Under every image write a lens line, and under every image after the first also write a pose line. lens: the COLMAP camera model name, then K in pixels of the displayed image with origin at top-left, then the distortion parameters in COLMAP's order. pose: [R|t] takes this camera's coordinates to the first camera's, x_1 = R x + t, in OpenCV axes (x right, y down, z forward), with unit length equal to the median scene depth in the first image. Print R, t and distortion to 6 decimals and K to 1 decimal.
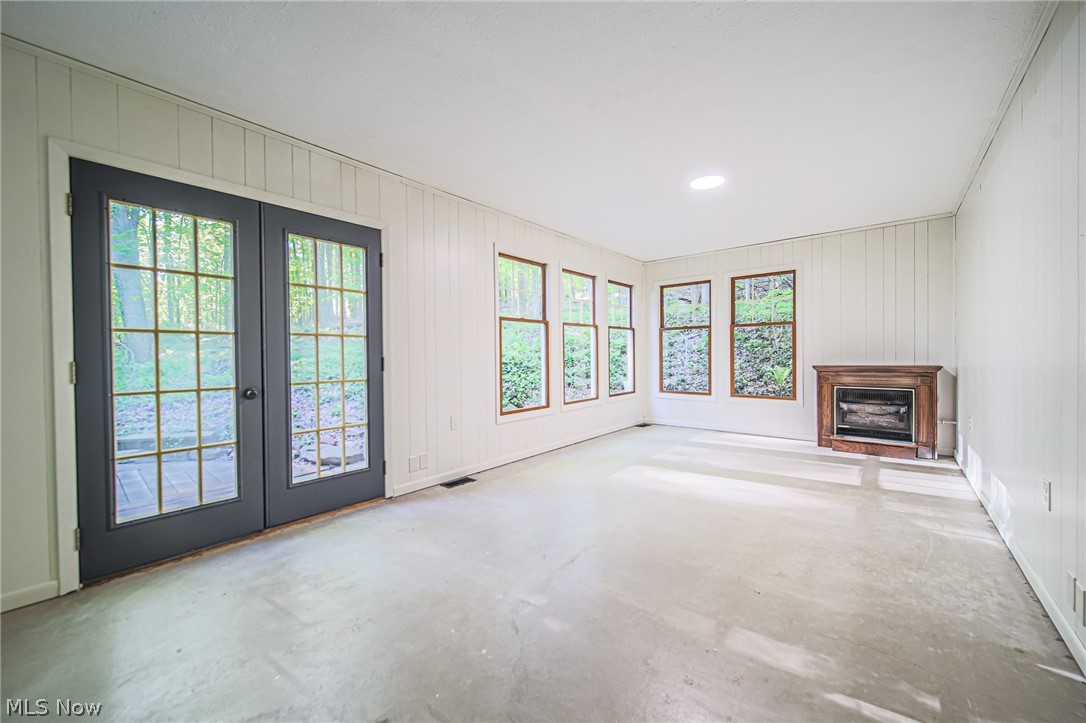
lens RADIAL K [[412.1, 0, 543.0], [0, 412.1, 361.5], [0, 0, 1]] dist [0.000295, 0.000127]
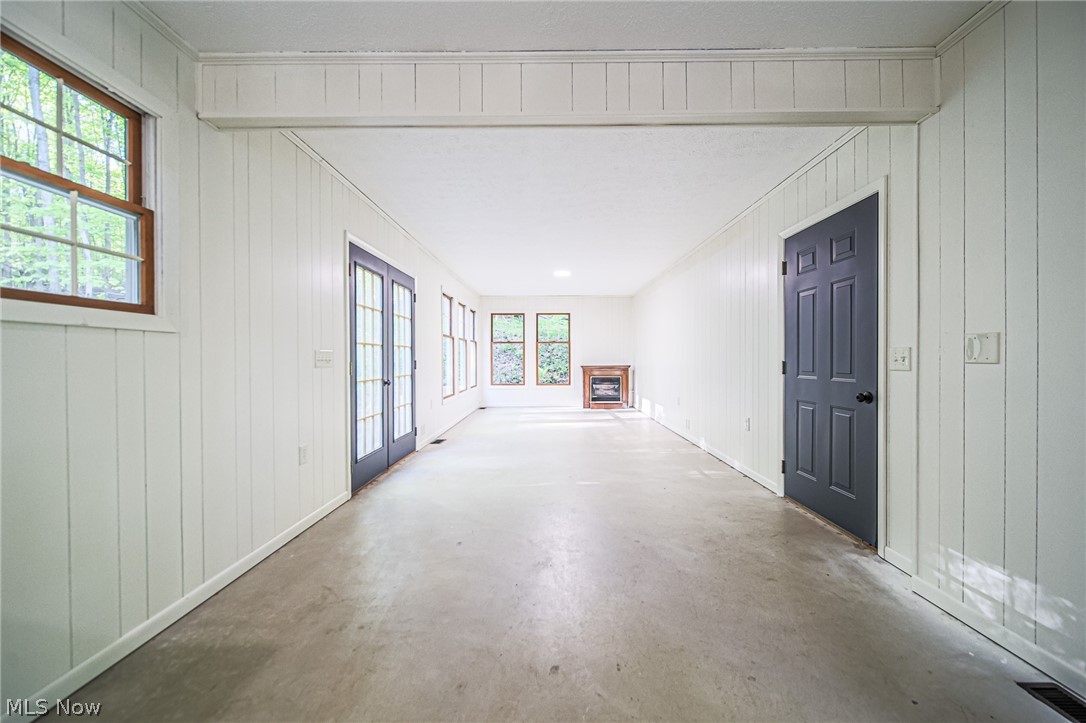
lens RADIAL K [[412.1, 0, 543.0], [0, 412.1, 361.5], [0, 0, 1]] dist [0.000295, 0.000127]
pose [[0.768198, 0.001592, 0.640210, -0.717059], [0.008061, 0.999894, -0.012159, 0.011885], [-0.640162, 0.014501, 0.768103, -0.354035]]
